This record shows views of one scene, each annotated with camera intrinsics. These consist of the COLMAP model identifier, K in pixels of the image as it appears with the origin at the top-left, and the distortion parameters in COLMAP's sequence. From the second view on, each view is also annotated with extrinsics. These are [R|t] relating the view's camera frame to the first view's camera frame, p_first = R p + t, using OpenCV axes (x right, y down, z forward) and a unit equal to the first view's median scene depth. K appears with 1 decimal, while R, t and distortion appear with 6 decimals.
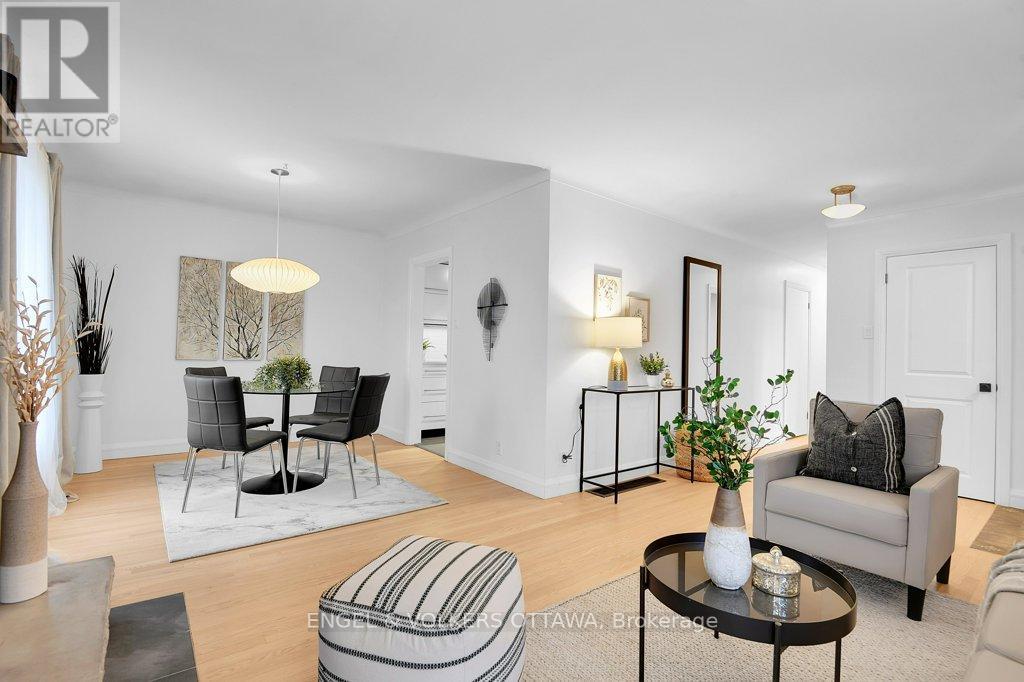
lens RADIAL K [[468.0, 0, 514.9], [0, 468.0, 339.1], [0, 0, 1]] dist [-0.015257, -0.000461]
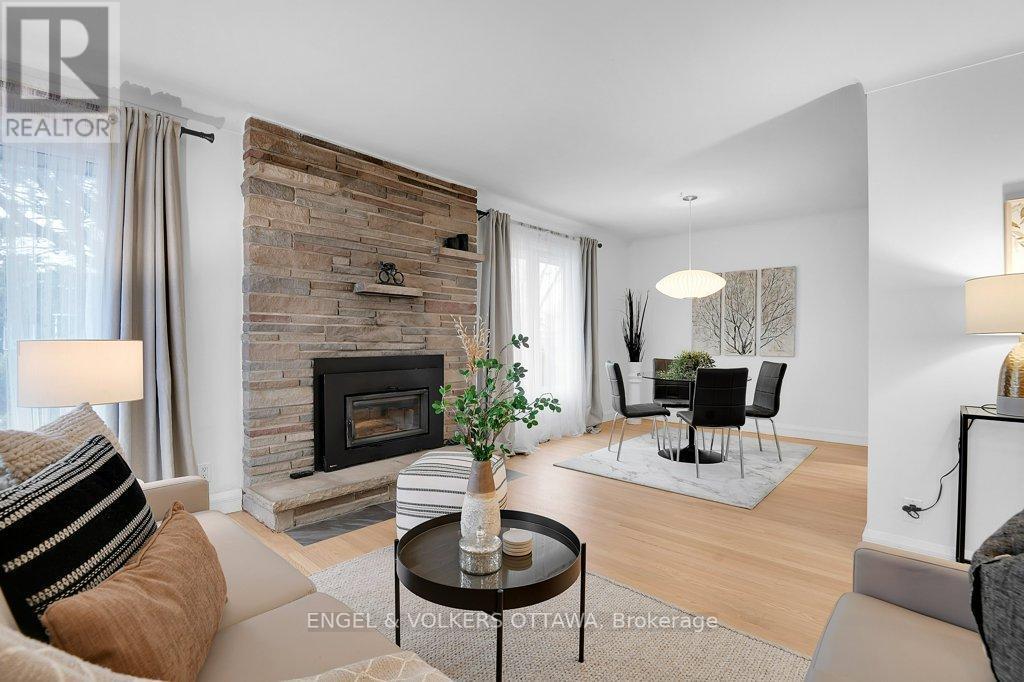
lens RADIAL K [[468.0, 0, 514.9], [0, 468.0, 339.1], [0, 0, 1]] dist [-0.015257, -0.000461]
pose [[0.166309, -0.020838, -0.985853, 0.675135], [0.018072, 0.999673, -0.018081, 0.023026], [0.985908, -0.014810, 0.166631, 0.383600]]
